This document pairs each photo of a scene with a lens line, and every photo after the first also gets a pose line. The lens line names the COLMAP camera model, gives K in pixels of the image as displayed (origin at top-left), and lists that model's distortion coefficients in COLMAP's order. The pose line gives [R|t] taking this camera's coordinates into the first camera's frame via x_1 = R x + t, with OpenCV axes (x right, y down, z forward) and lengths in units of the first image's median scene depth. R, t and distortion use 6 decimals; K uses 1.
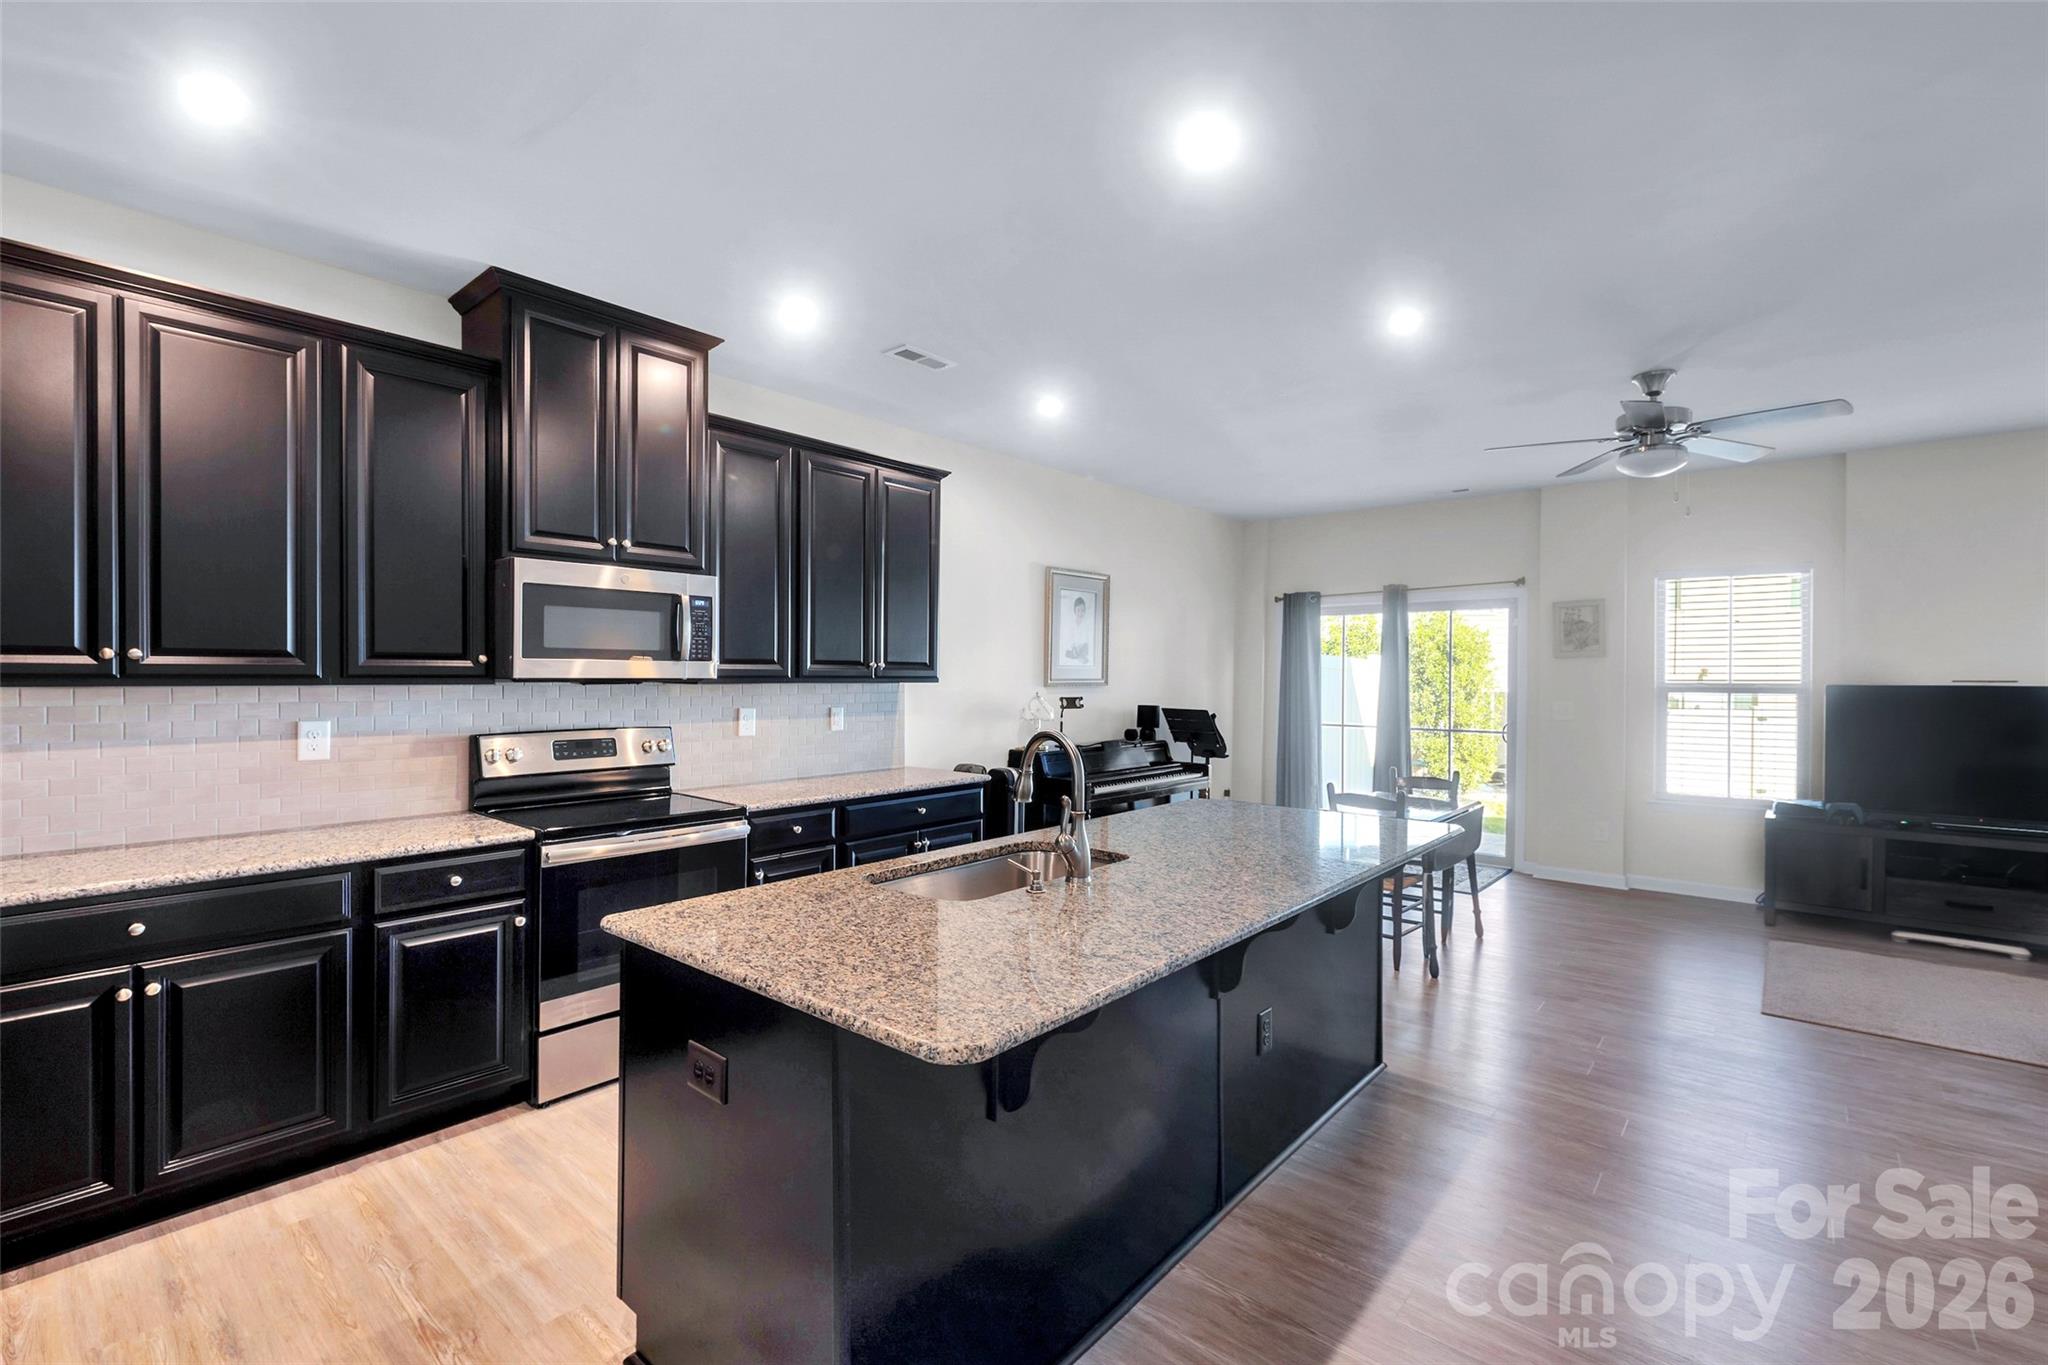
lens RADIAL K [[899.2, 0, 1006.7], [0, 899.2, 683.2], [0, 0, 1]] dist [0.005987, -0.001834]
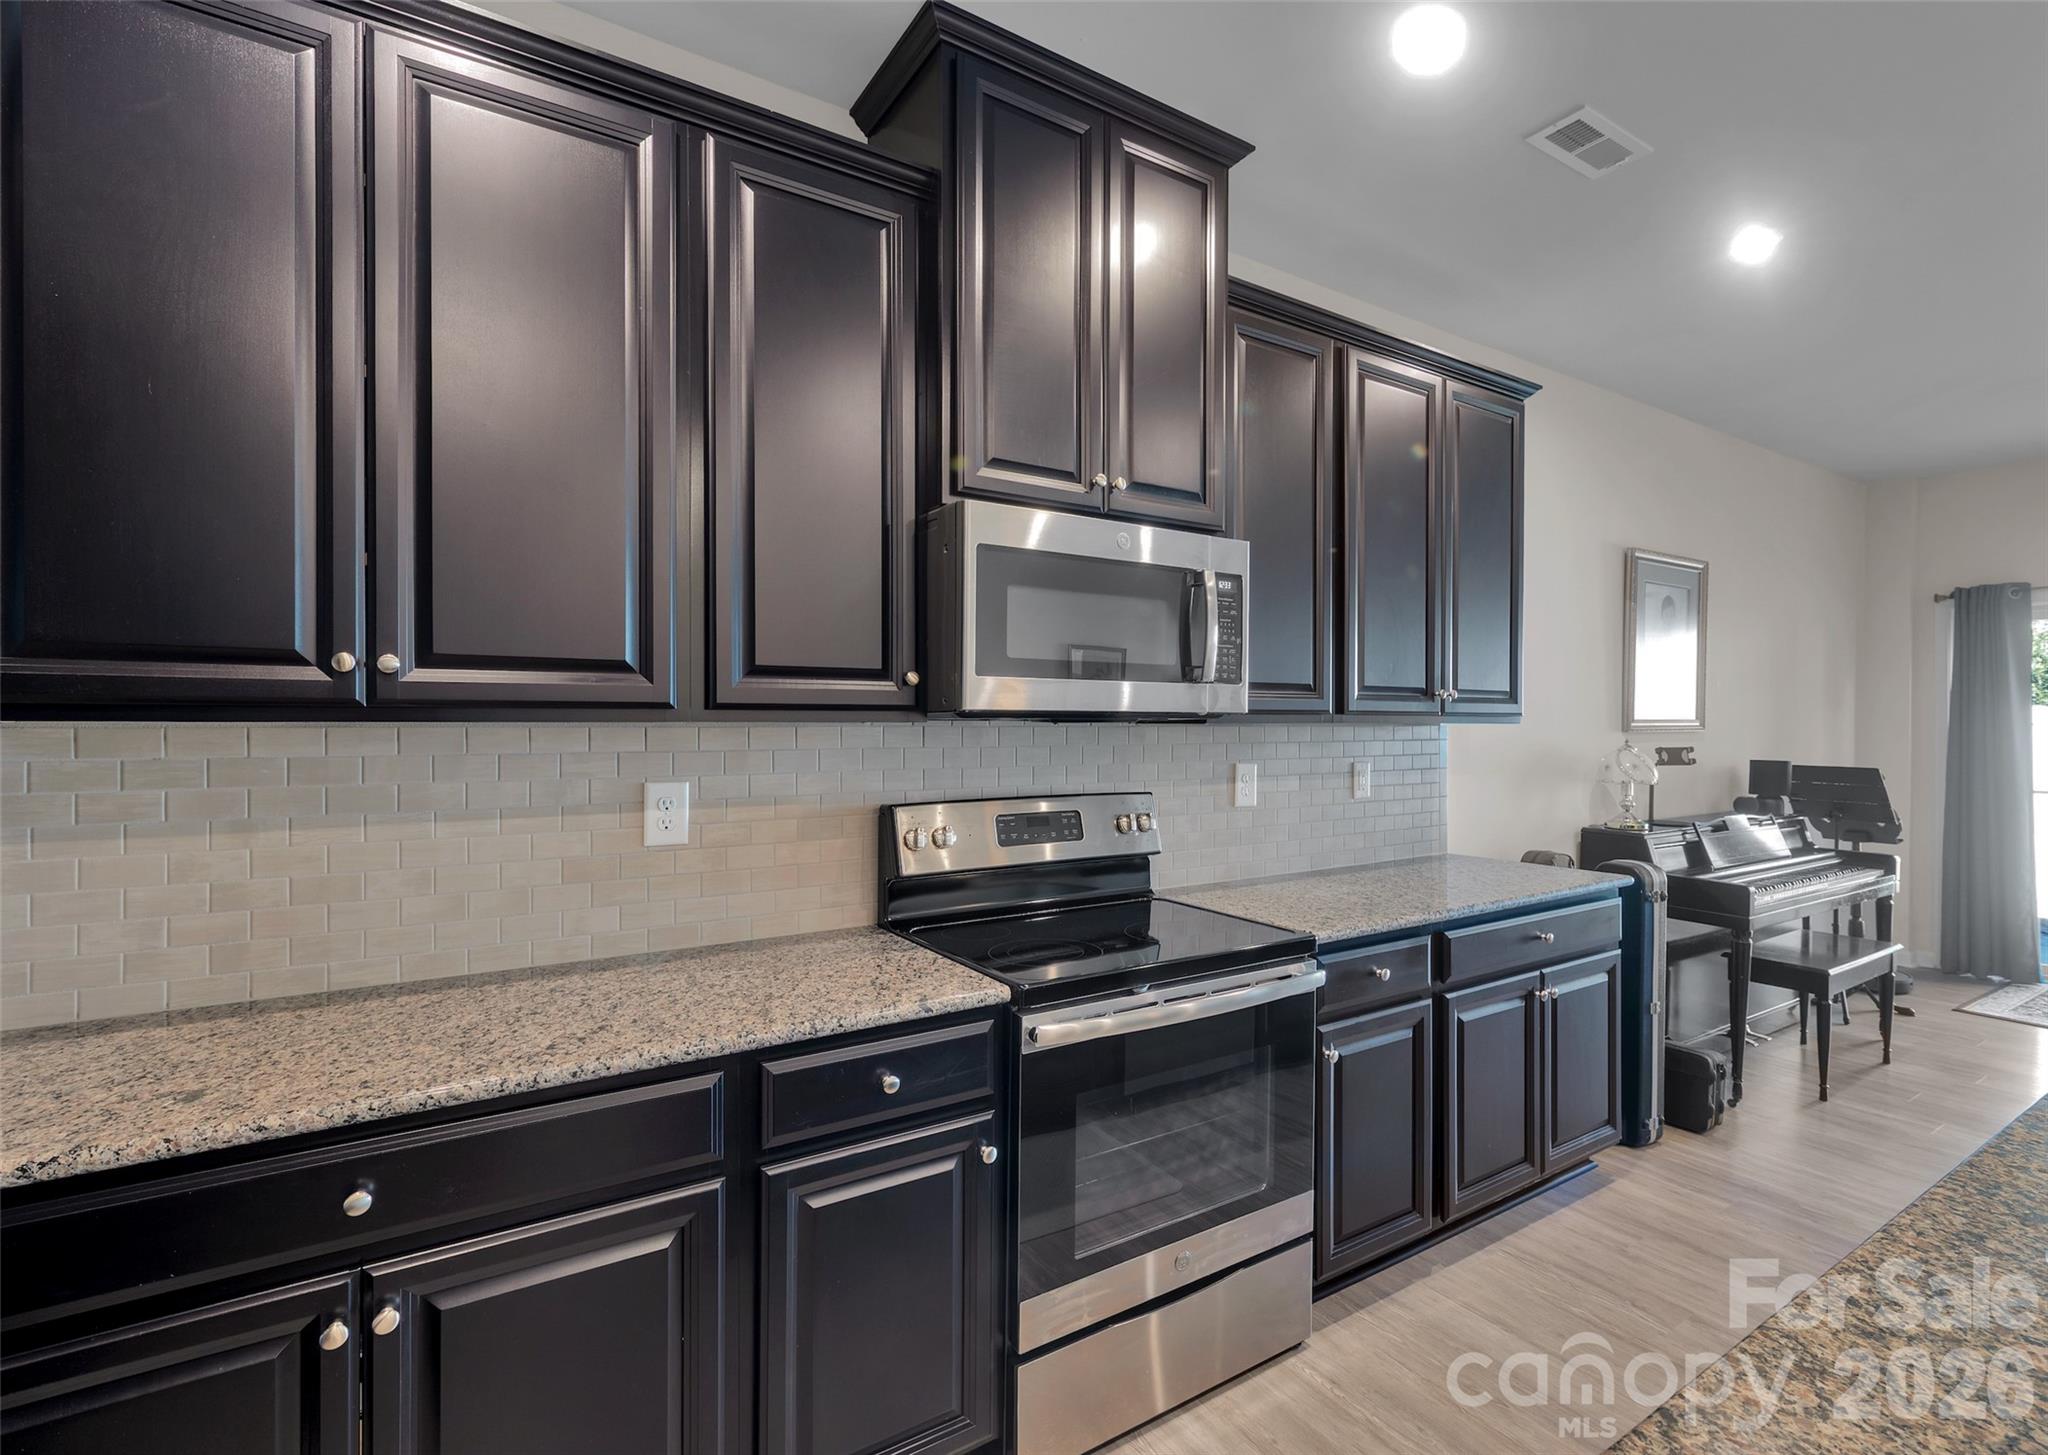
lens RADIAL K [[953.8, 0, 1072.9], [0, 953.8, 727.4], [0, 0, 1]] dist [0.003212, -0.001072]
pose [[0.967762, -0.006689, -0.251777, -0.327733], [0.004084, 0.999933, -0.010869, 0.012302], [0.251833, 0.009490, 0.967724, 0.429879]]
